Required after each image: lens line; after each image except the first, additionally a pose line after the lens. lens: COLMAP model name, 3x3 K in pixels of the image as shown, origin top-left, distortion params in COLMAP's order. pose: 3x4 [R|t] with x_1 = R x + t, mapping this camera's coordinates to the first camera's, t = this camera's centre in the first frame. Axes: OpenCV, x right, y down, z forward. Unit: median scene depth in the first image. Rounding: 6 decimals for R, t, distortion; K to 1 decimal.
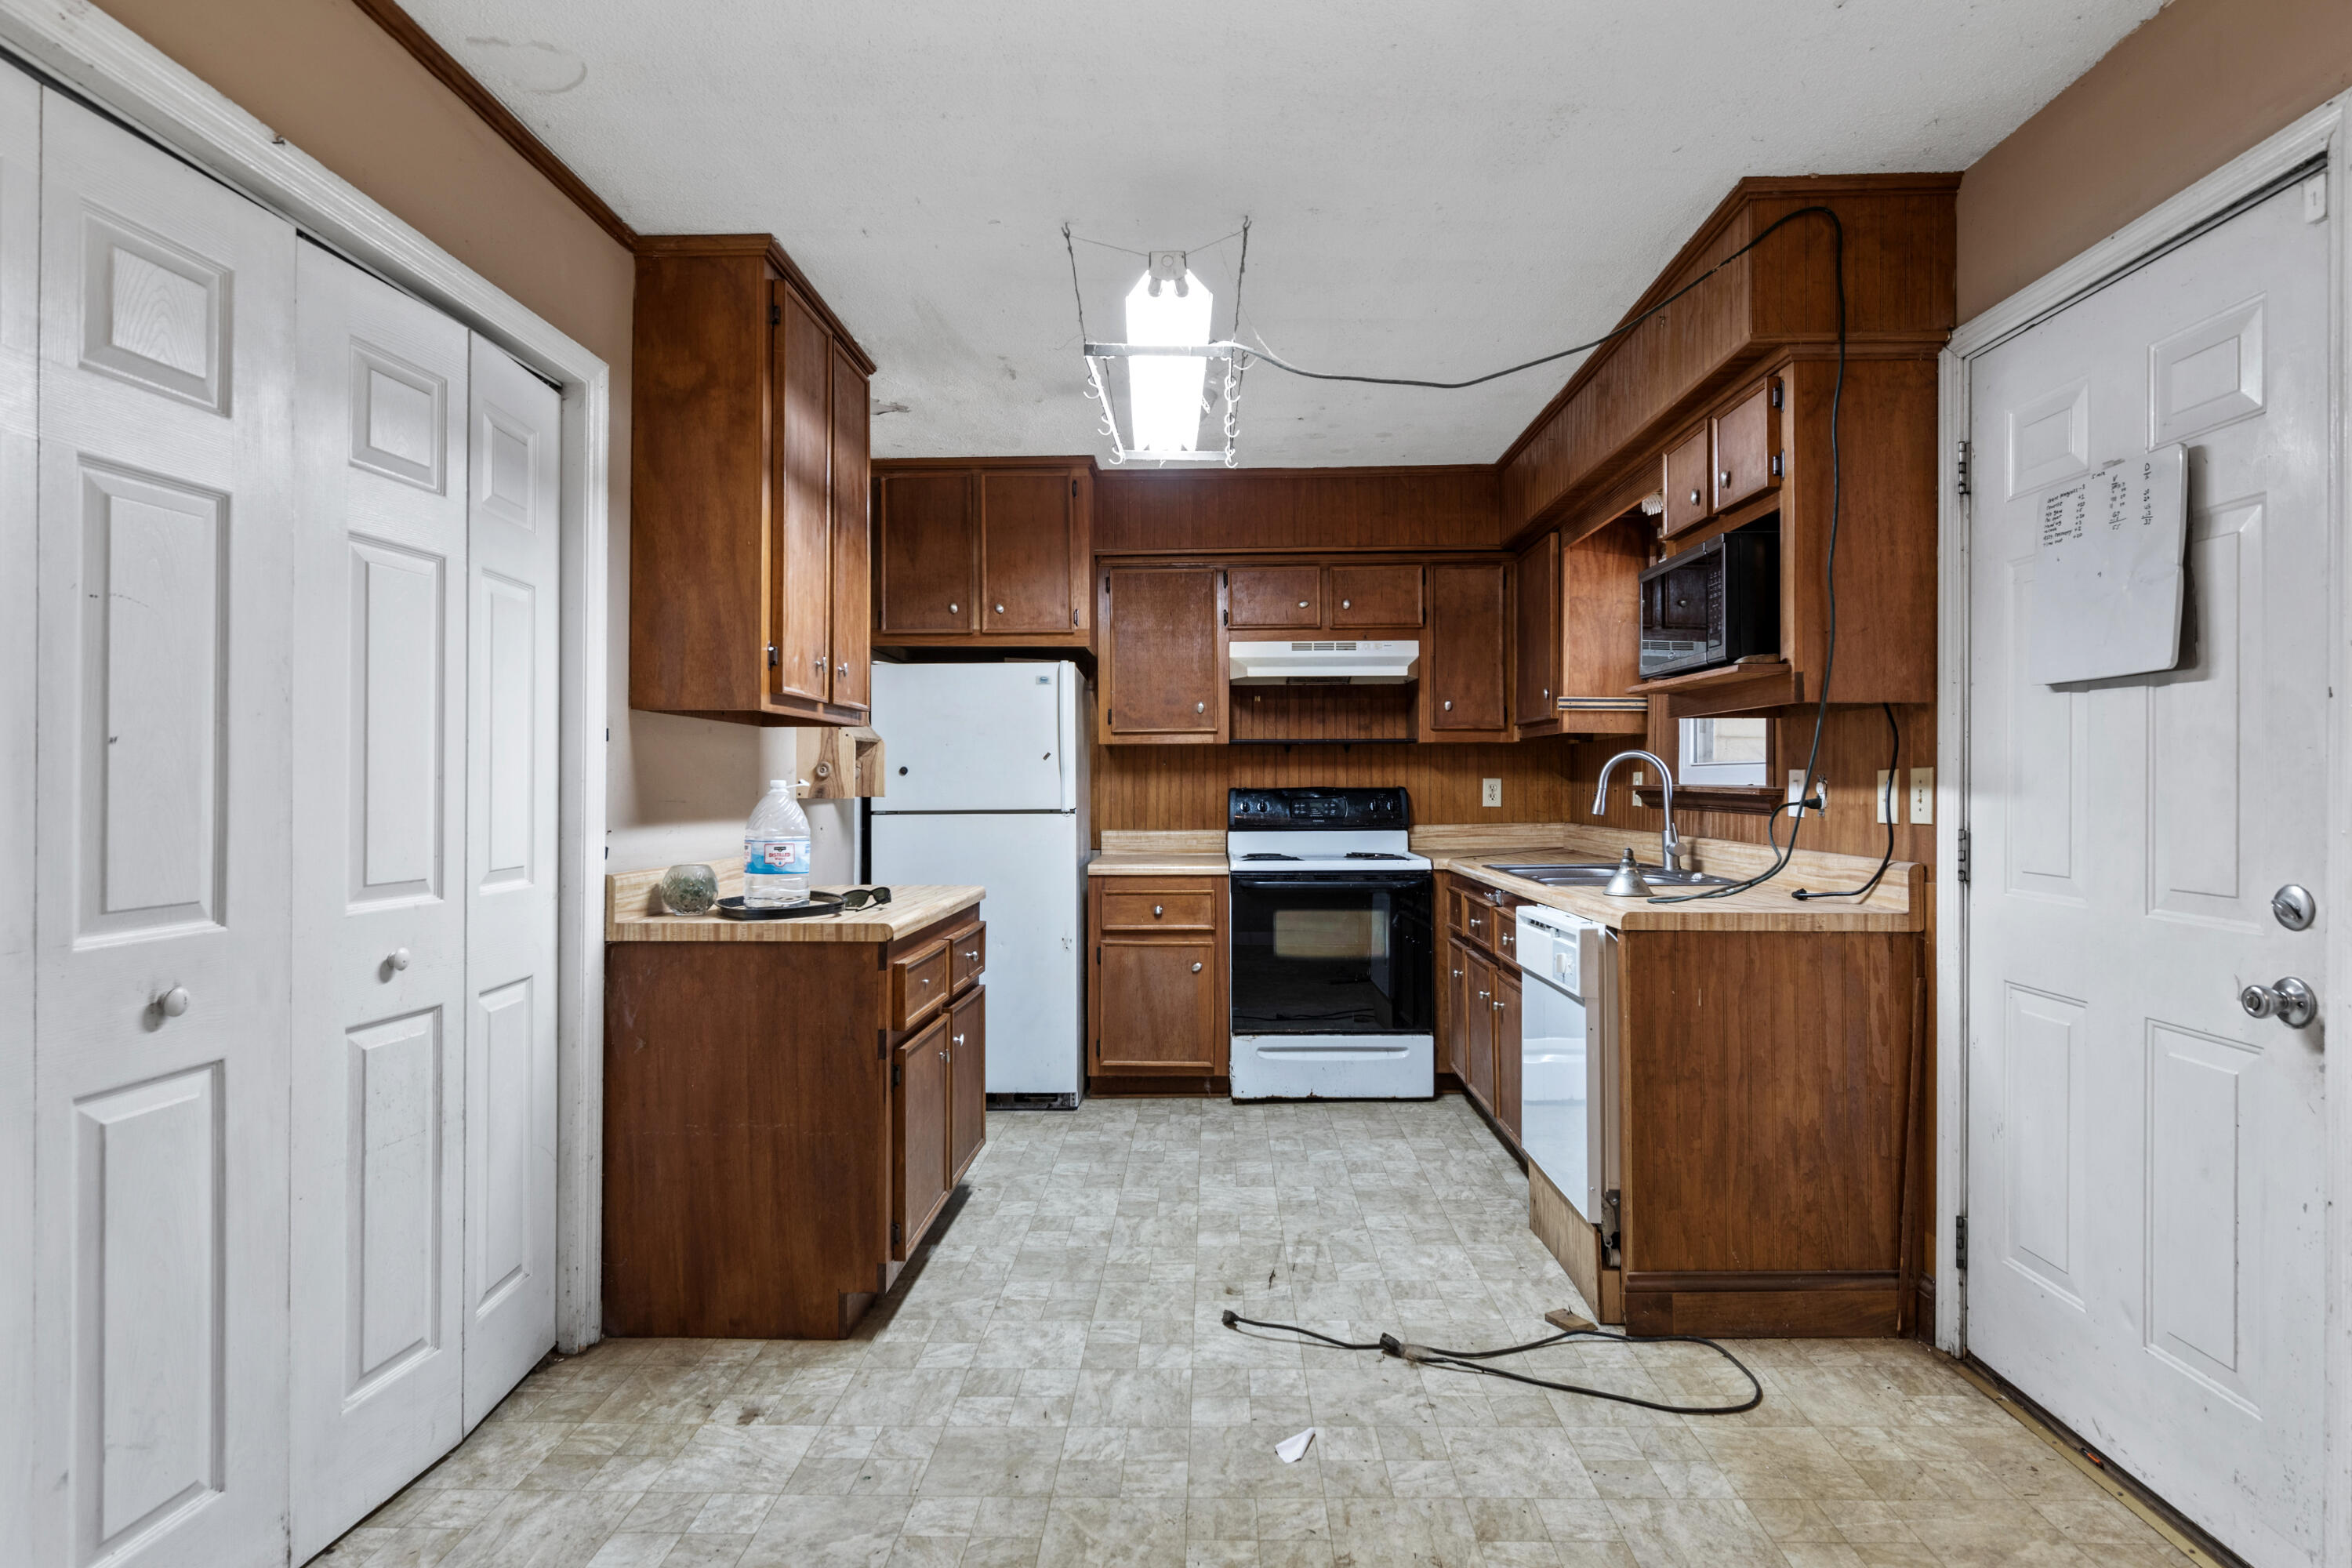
lens RADIAL K [[1218.1, 0, 1179.5], [0, 1218.1, 774.7], [0, 0, 1]] dist [-0.001485, 0.001382]
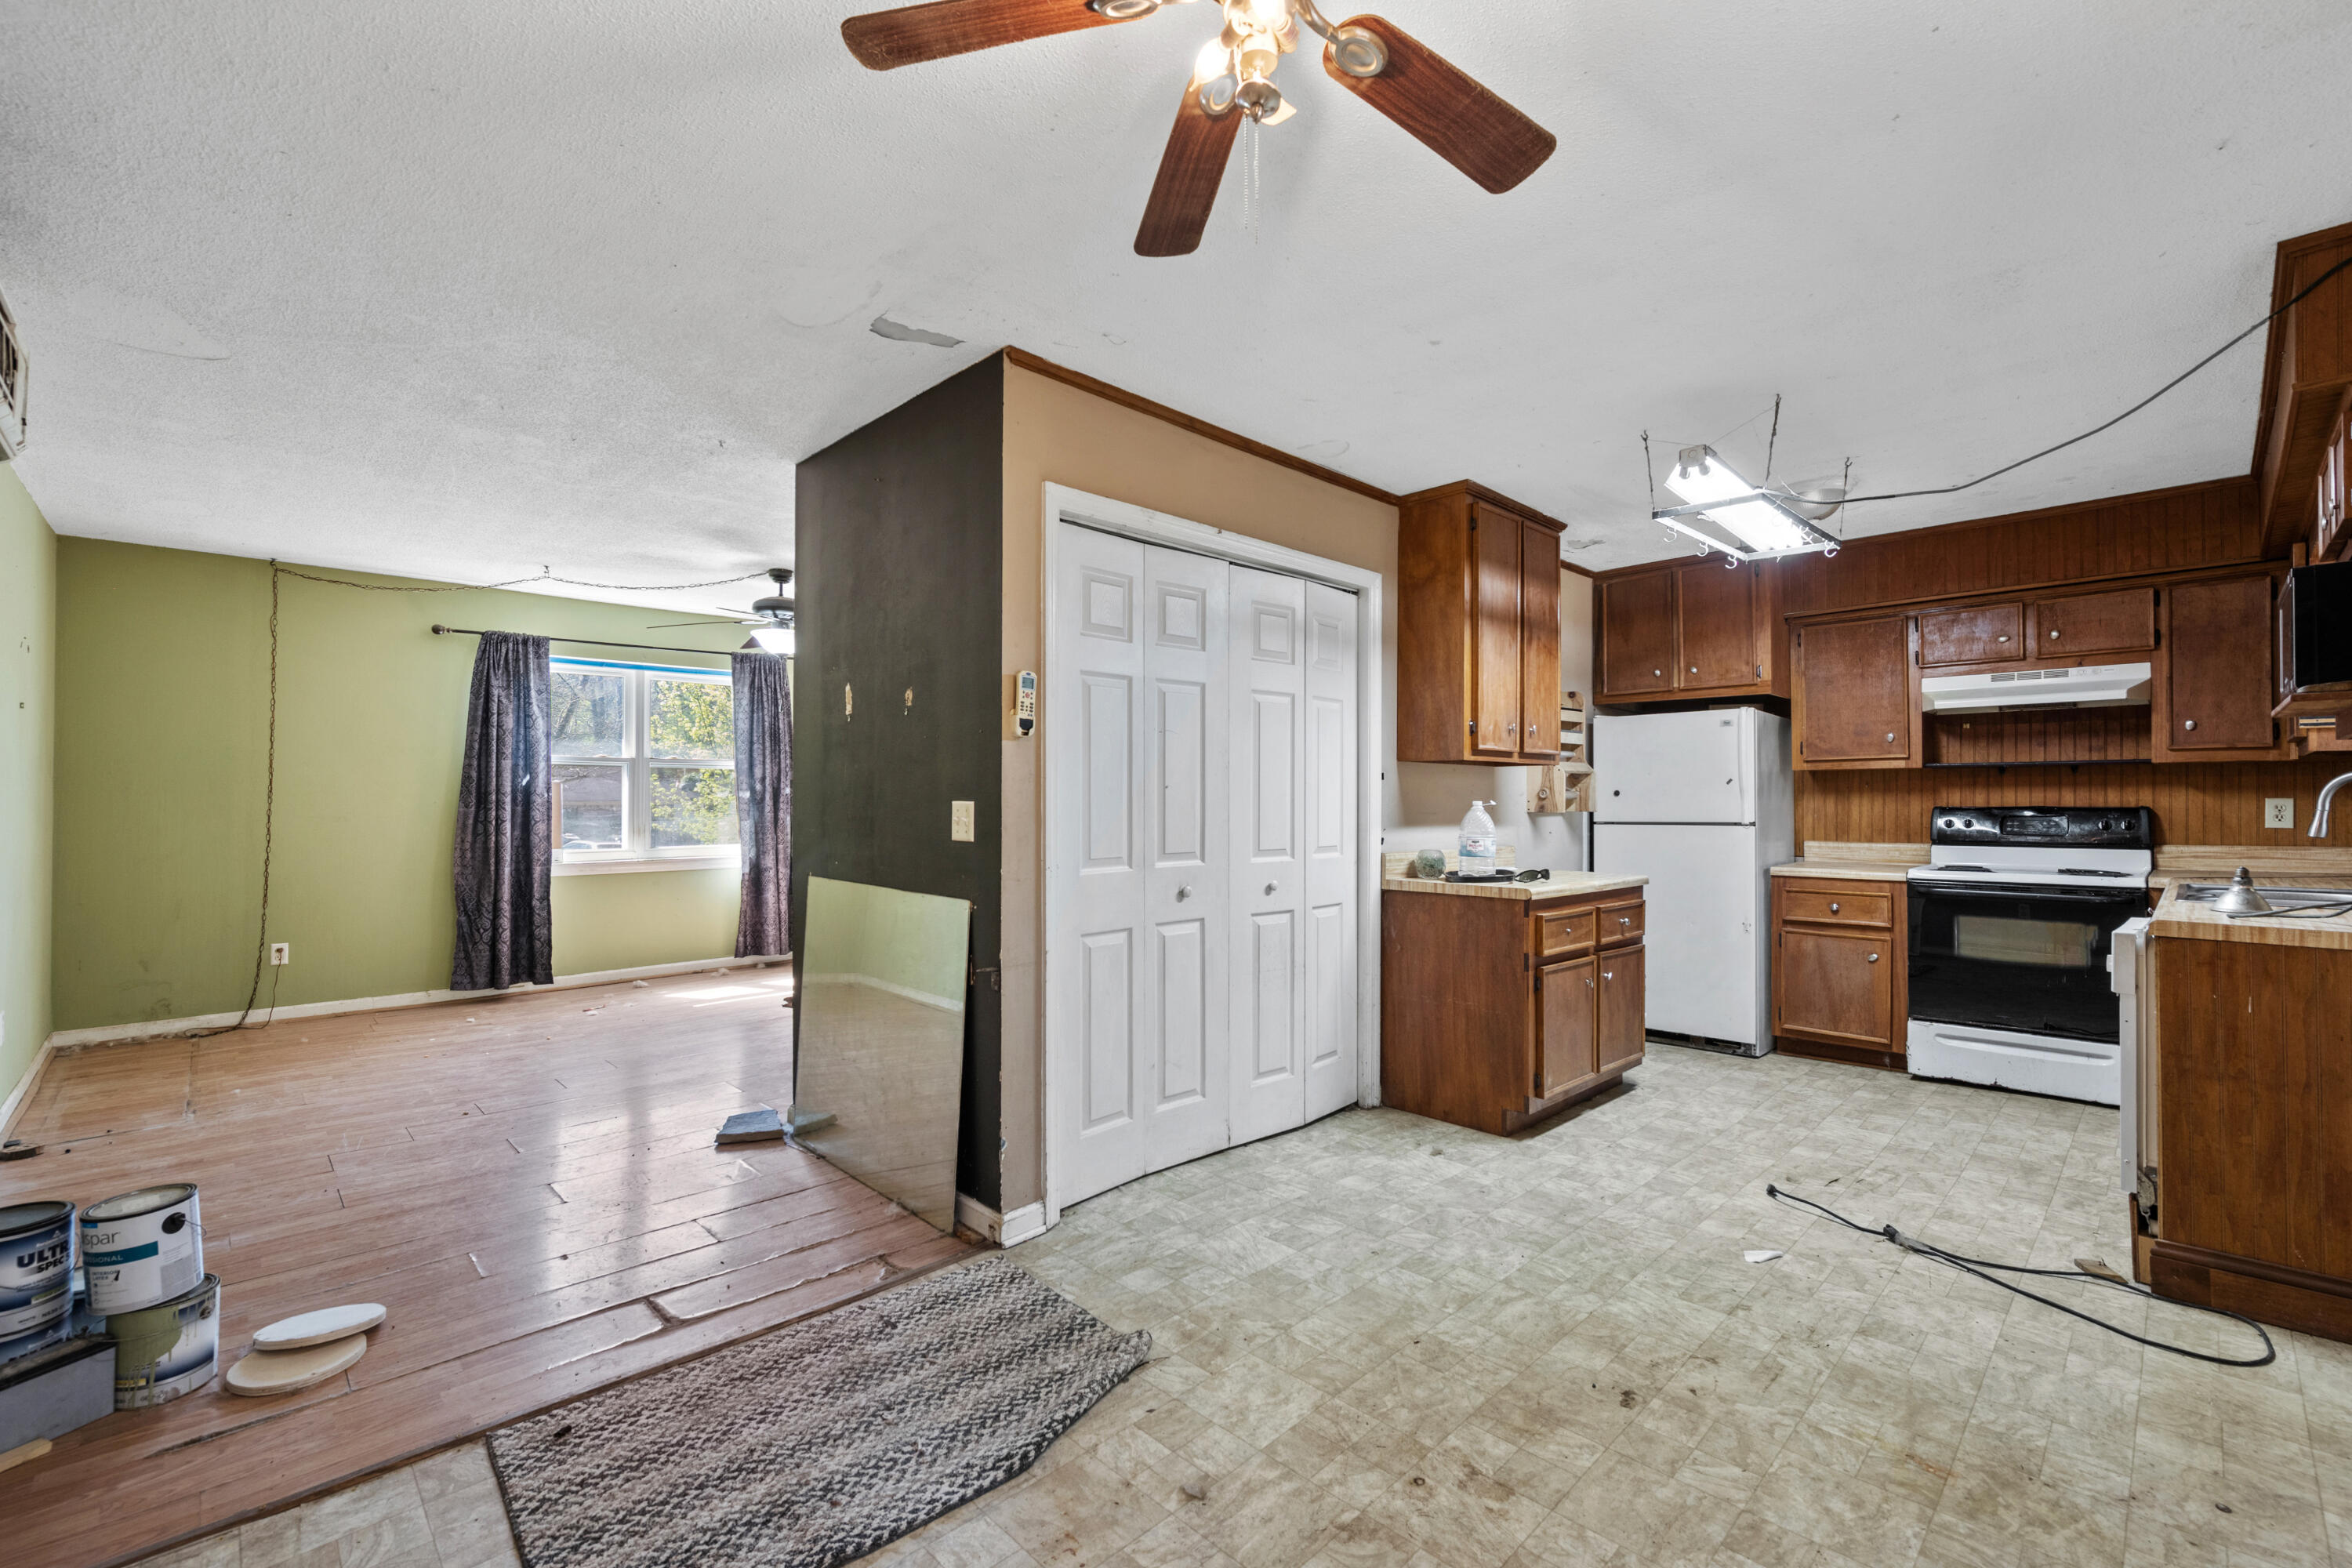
lens RADIAL K [[993.5, 0, 1185.1], [0, 993.5, 789.0], [0, 0, 1]] dist [-0.003264, 0.000874]
pose [[0.722802, -0.006041, -0.691029, 0.348063], [0.004076, 0.999982, -0.004478, -0.008105], [0.691043, 0.000420, 0.722813, -0.283462]]
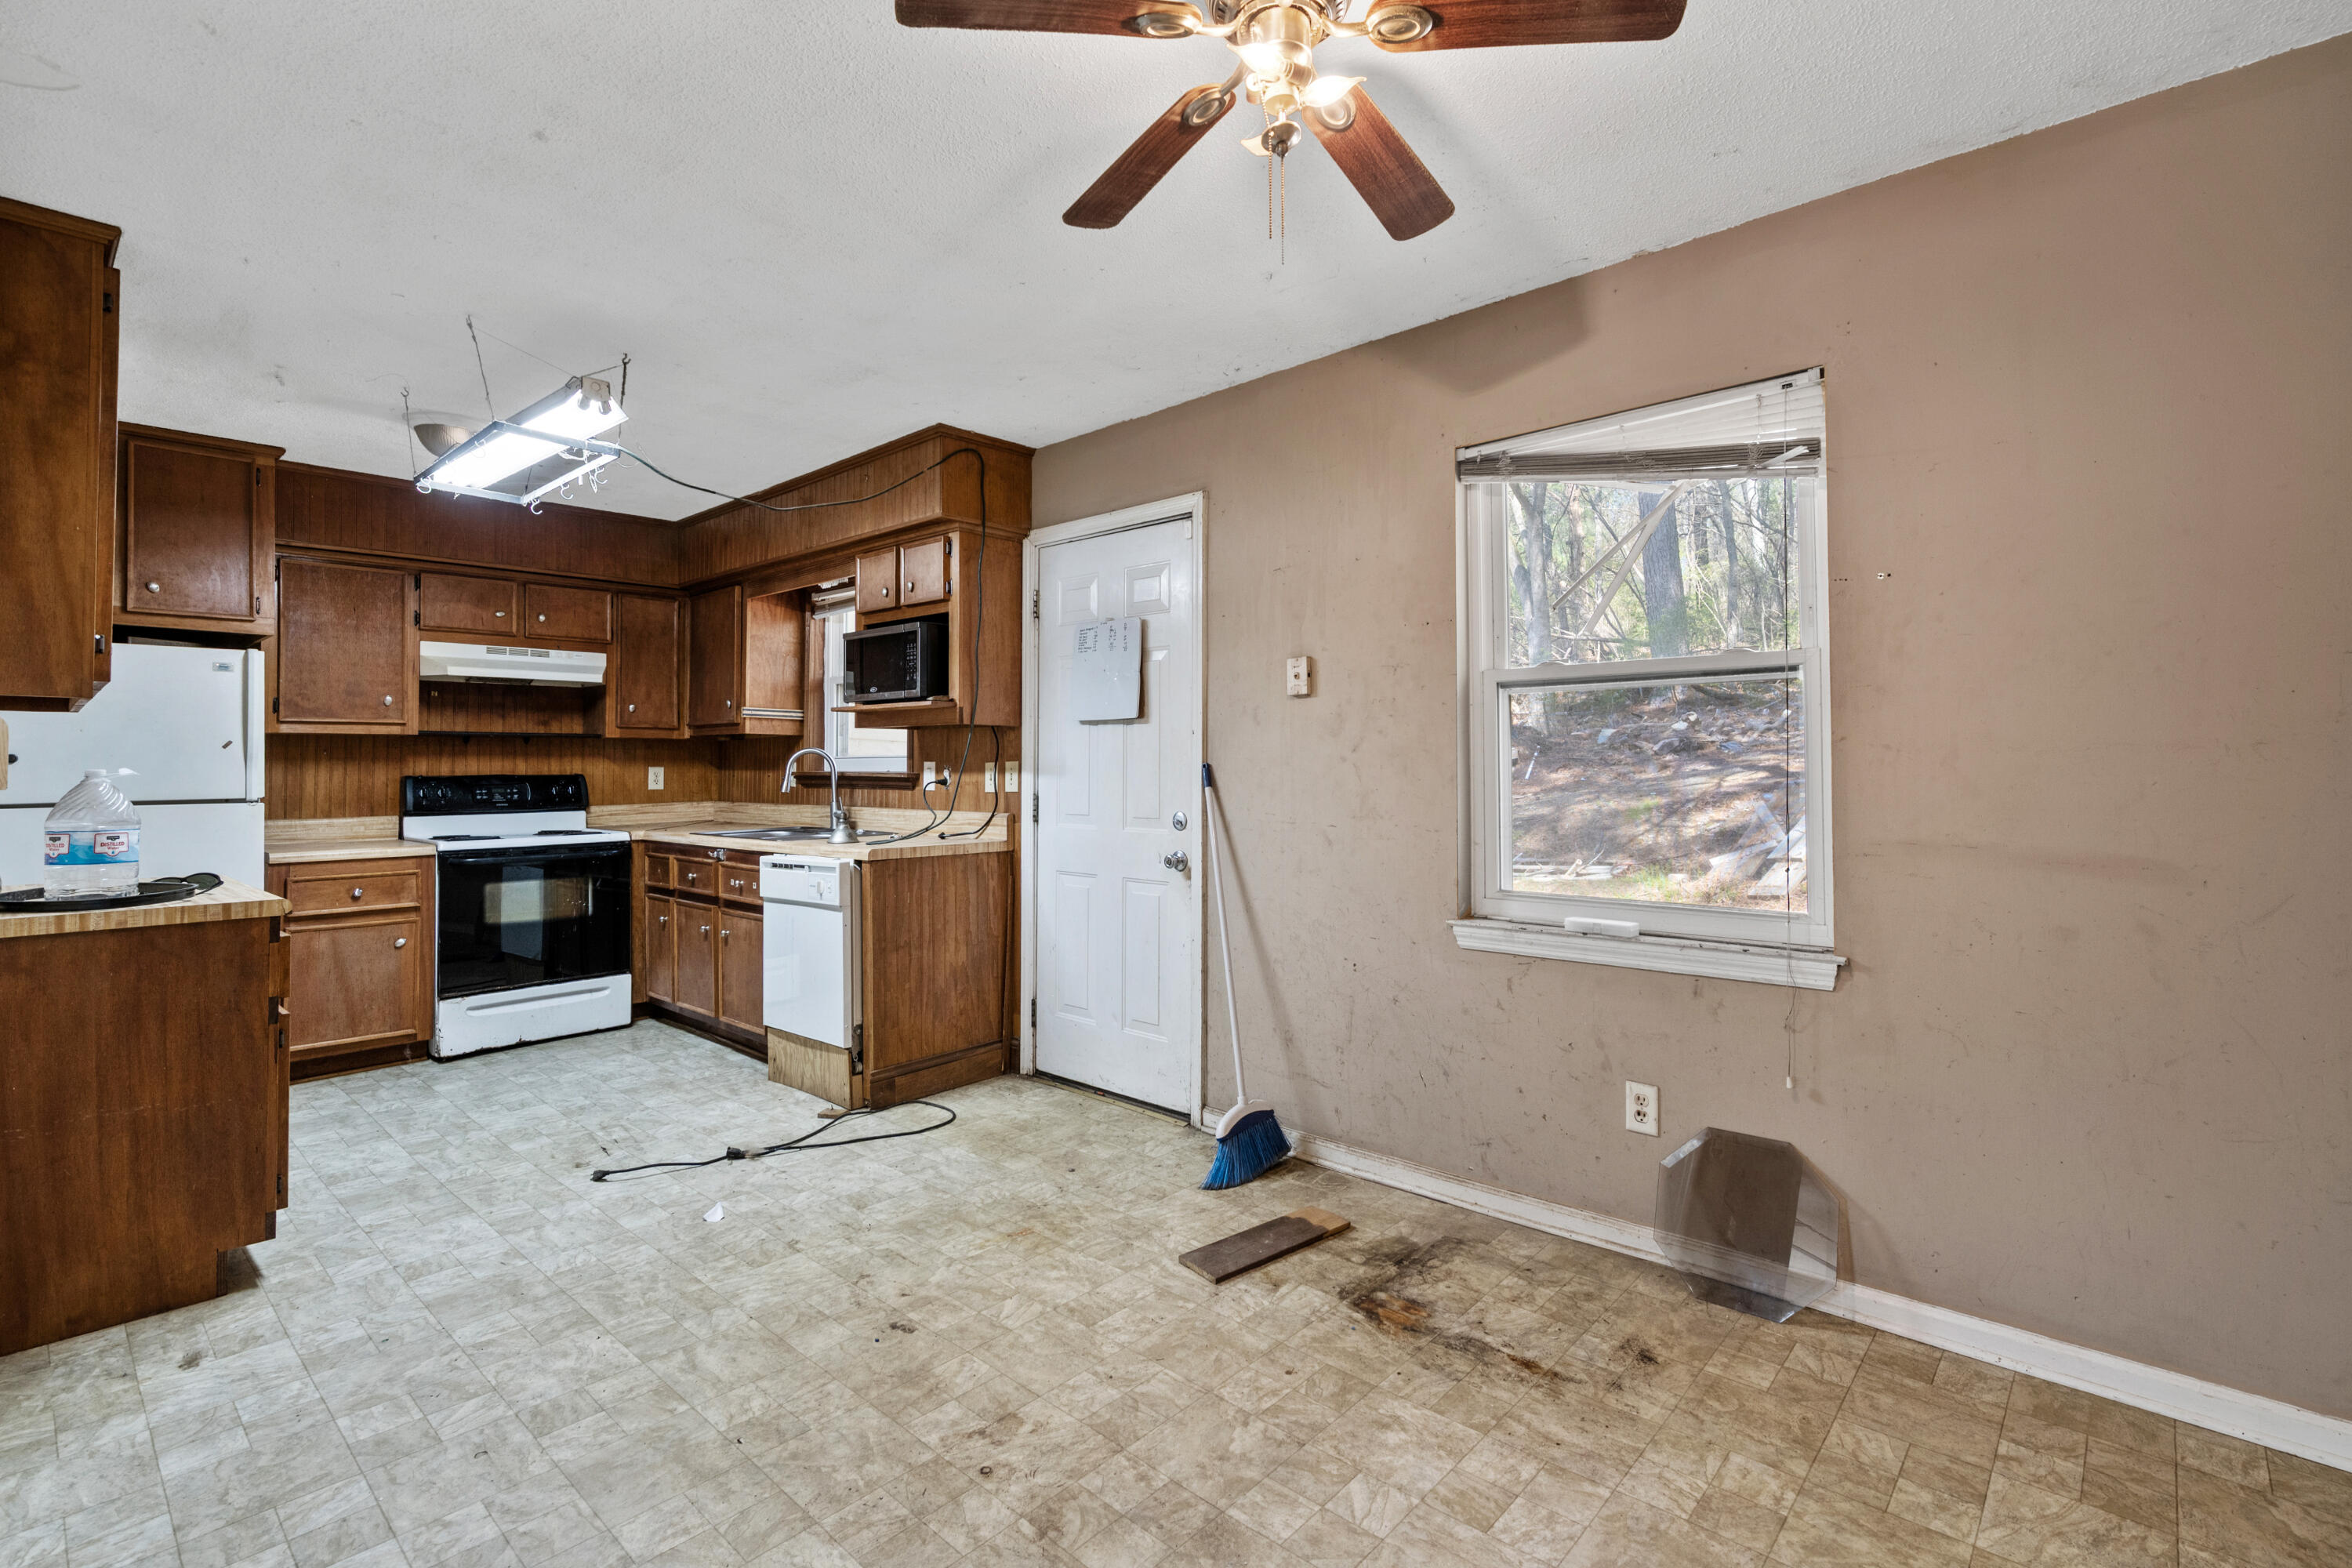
lens RADIAL K [[1073.8, 0, 1171.9], [0, 1073.8, 740.9], [0, 0, 1]] dist [0.004995, 0.000176]
pose [[0.661465, 0.017888, 0.749763, -0.440257], [-0.002326, 0.999760, -0.021801, -0.001770], [-0.749973, 0.012677, 0.661347, -0.249586]]
